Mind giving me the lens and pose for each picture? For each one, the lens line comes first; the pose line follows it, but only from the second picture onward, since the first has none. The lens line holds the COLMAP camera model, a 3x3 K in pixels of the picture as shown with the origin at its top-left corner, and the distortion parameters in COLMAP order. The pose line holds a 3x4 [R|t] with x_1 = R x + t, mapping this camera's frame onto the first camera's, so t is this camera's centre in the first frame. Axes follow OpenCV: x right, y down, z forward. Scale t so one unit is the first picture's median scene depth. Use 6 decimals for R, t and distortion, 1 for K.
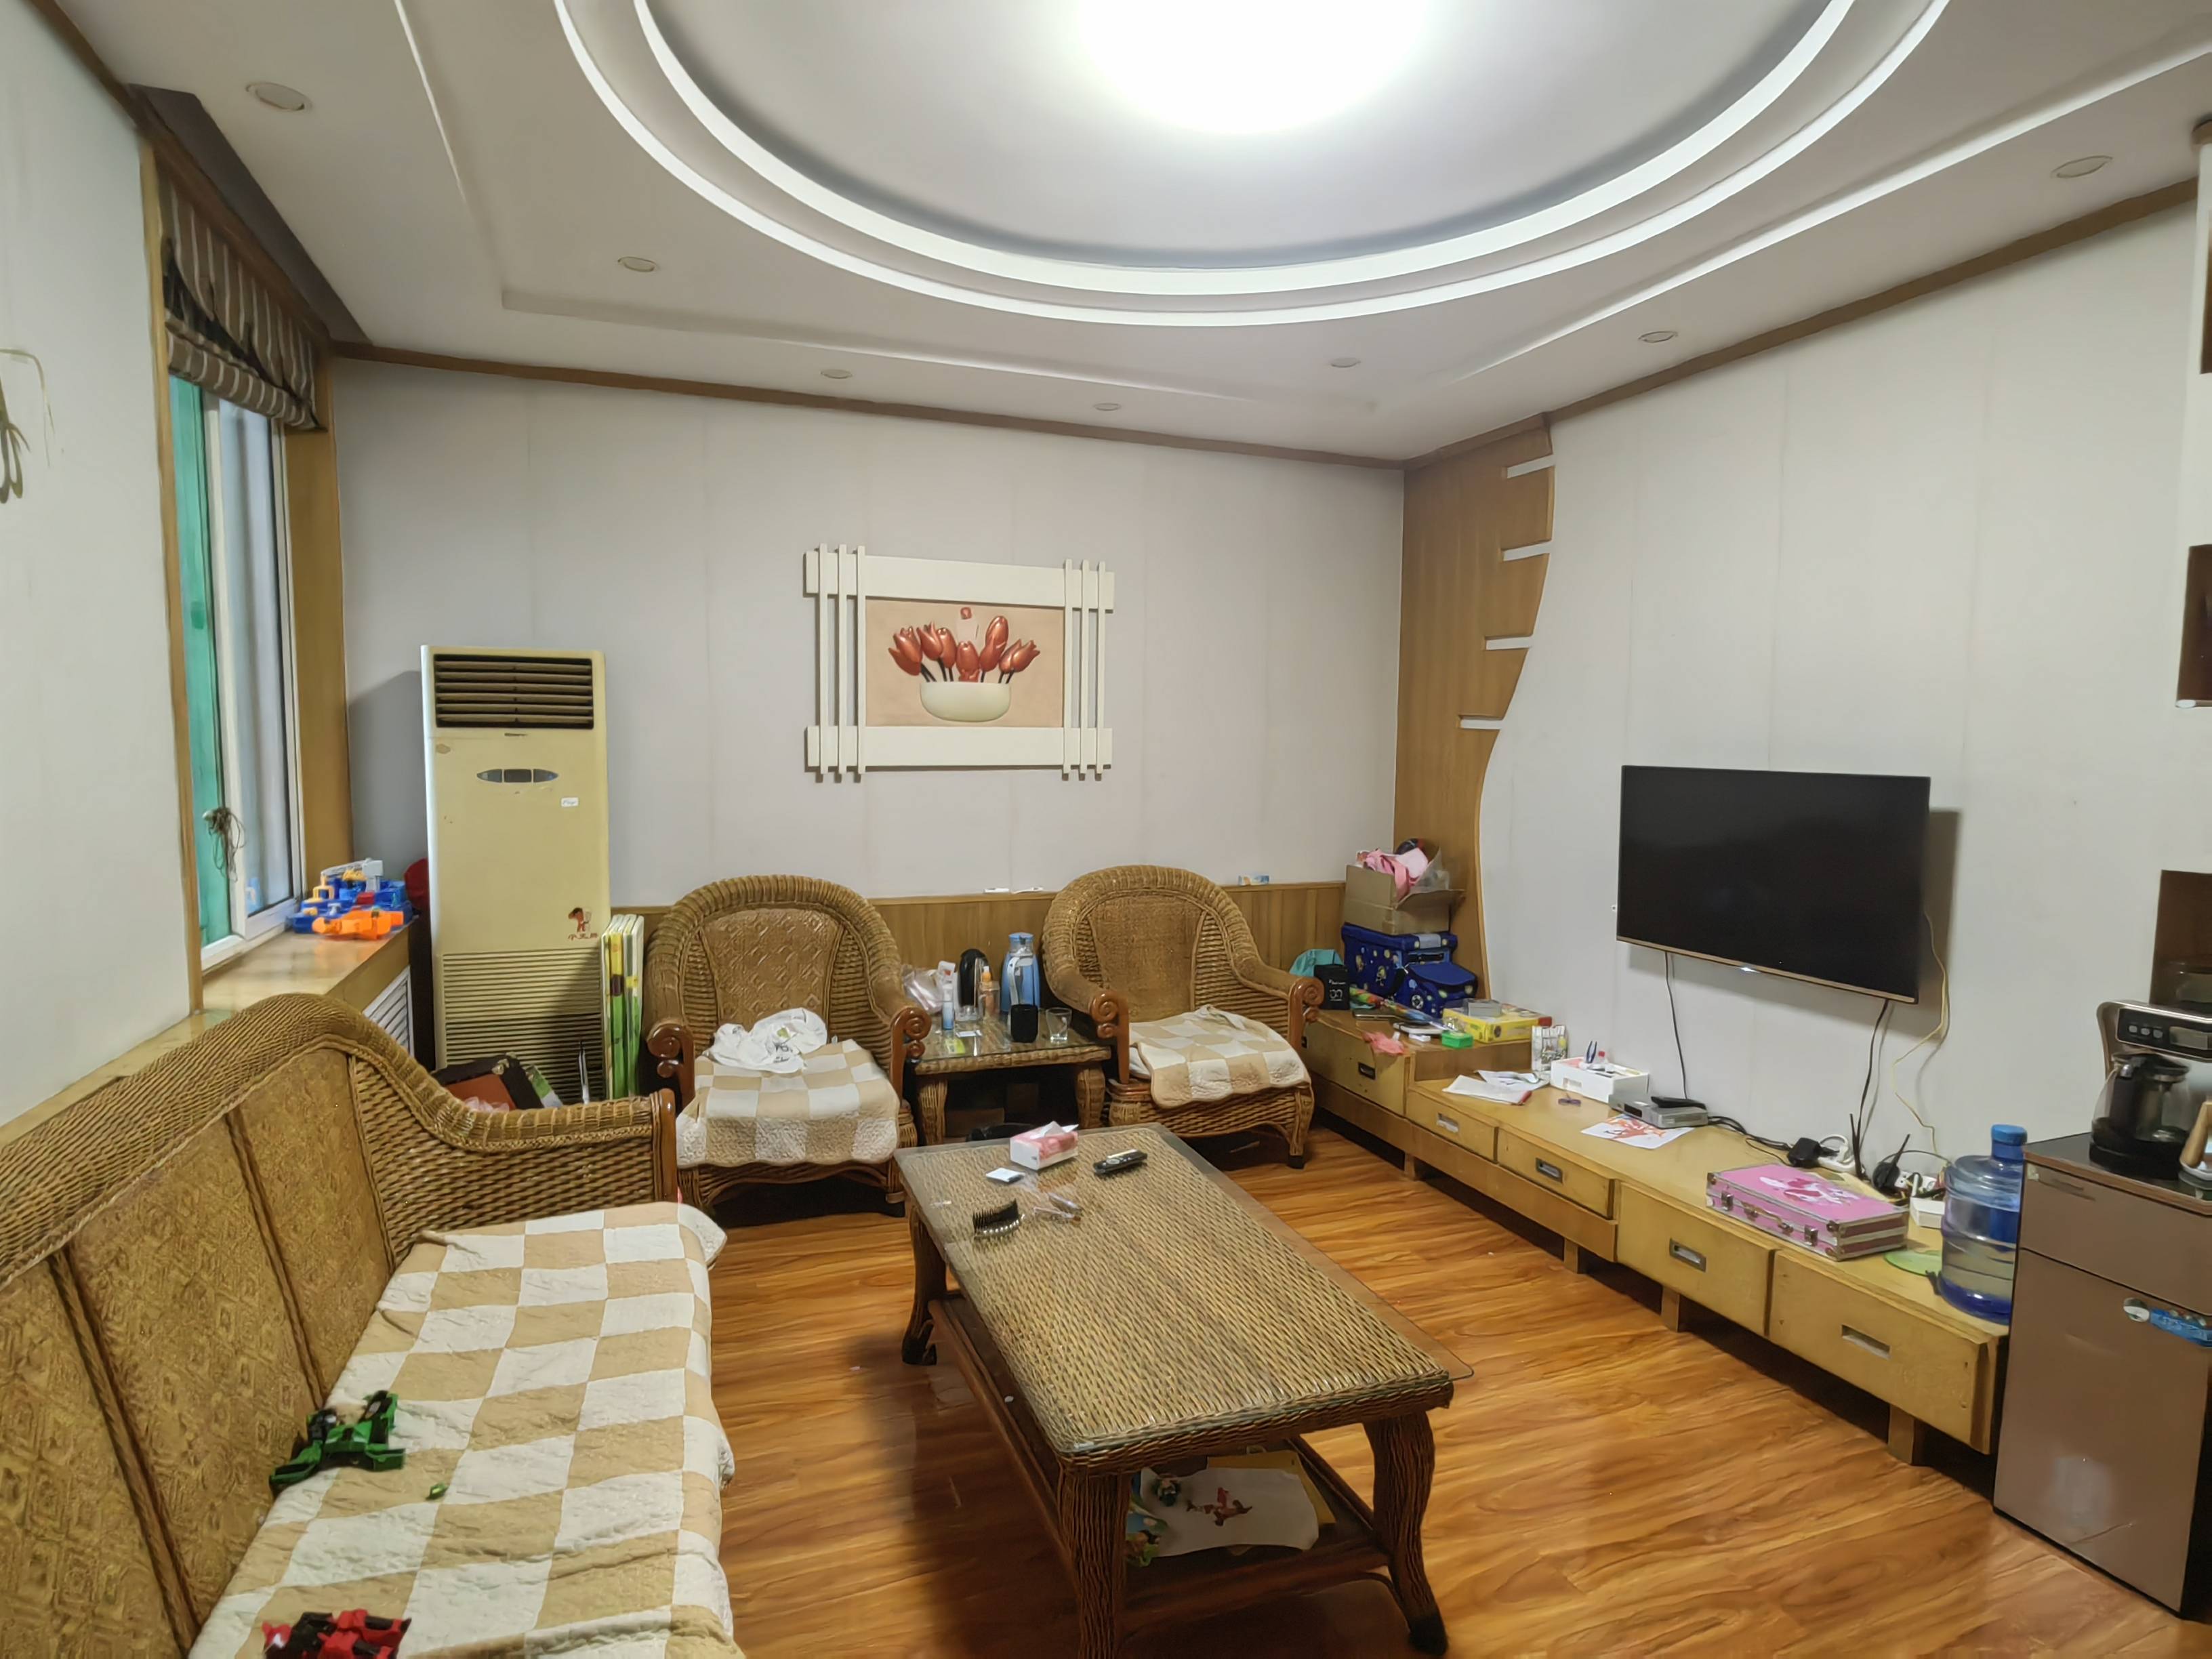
lens RADIAL K [[1194.0, 0, 1087.1], [0, 1194.0, 836.8], [0, 0, 1]] dist [-0.001443, 0.001720]
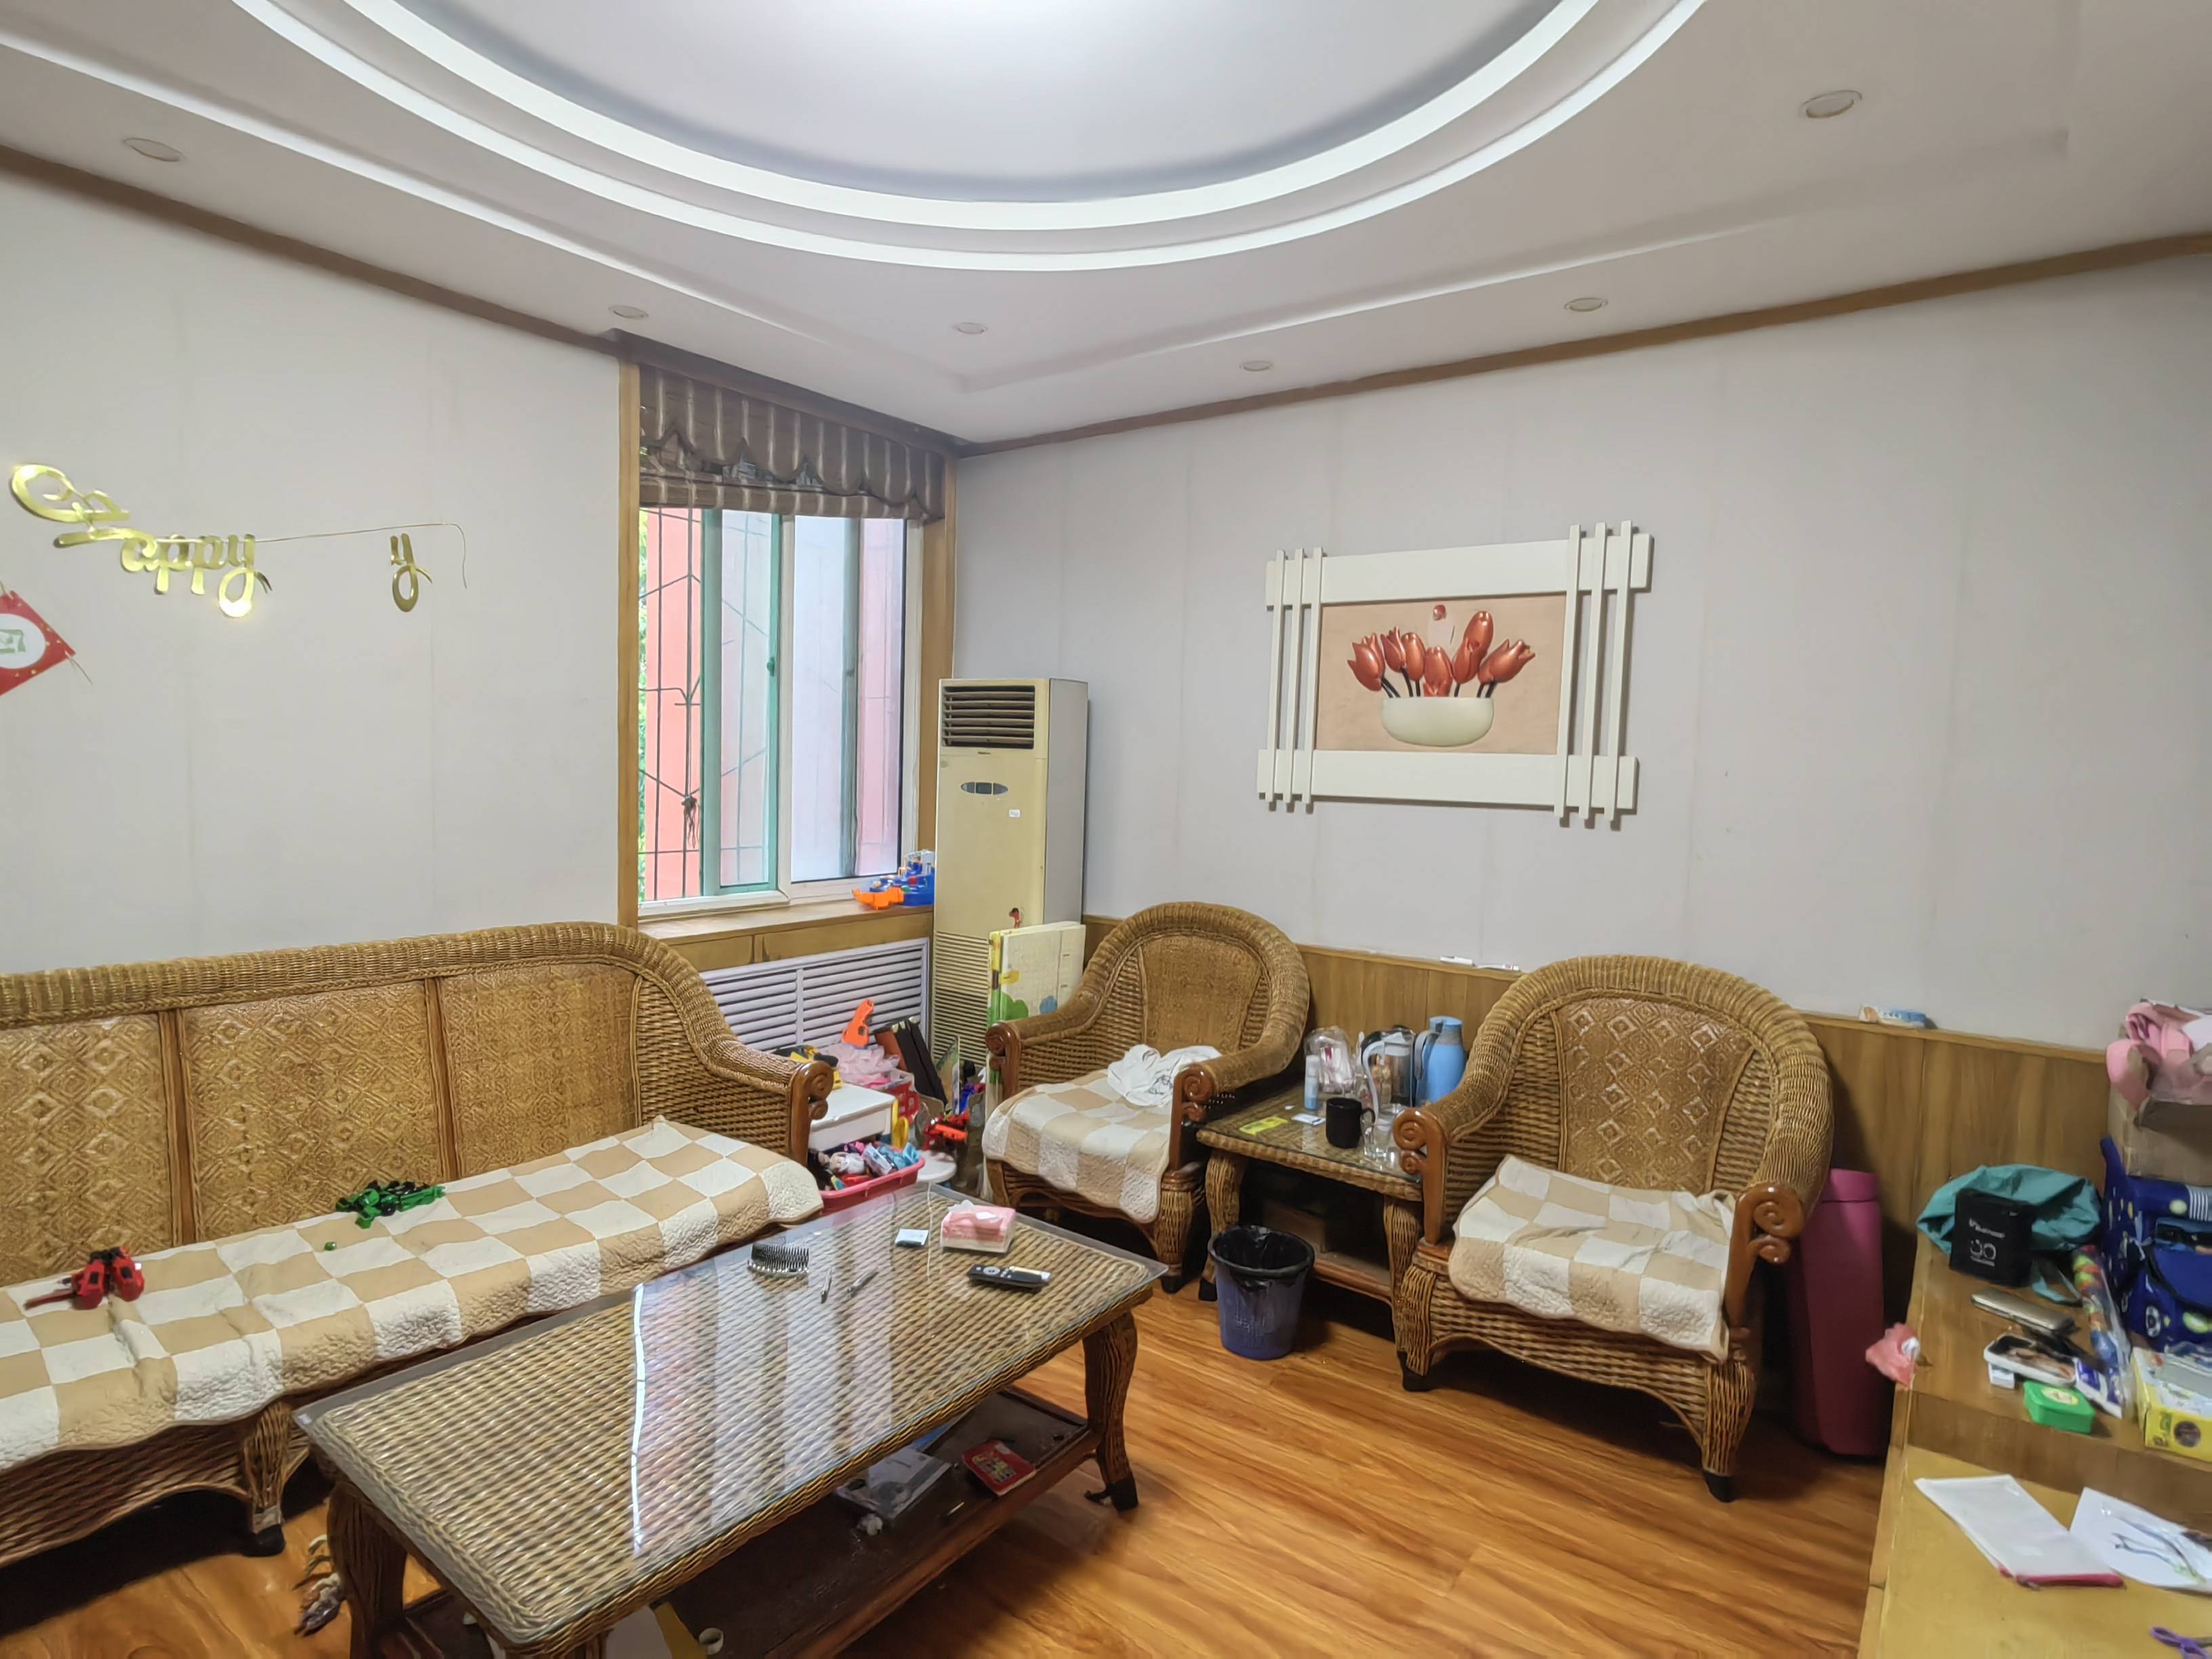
lens RADIAL K [[1194.0, 0, 1090.4], [0, 1194.0, 829.2], [0, 0, 1]] dist [-0.001443, 0.001720]
pose [[0.536602, 0.062324, -0.841531, 0.485545], [-0.091533, 0.995683, 0.015374, -0.033181], [0.838857, 0.068778, 0.539990, 0.392993]]
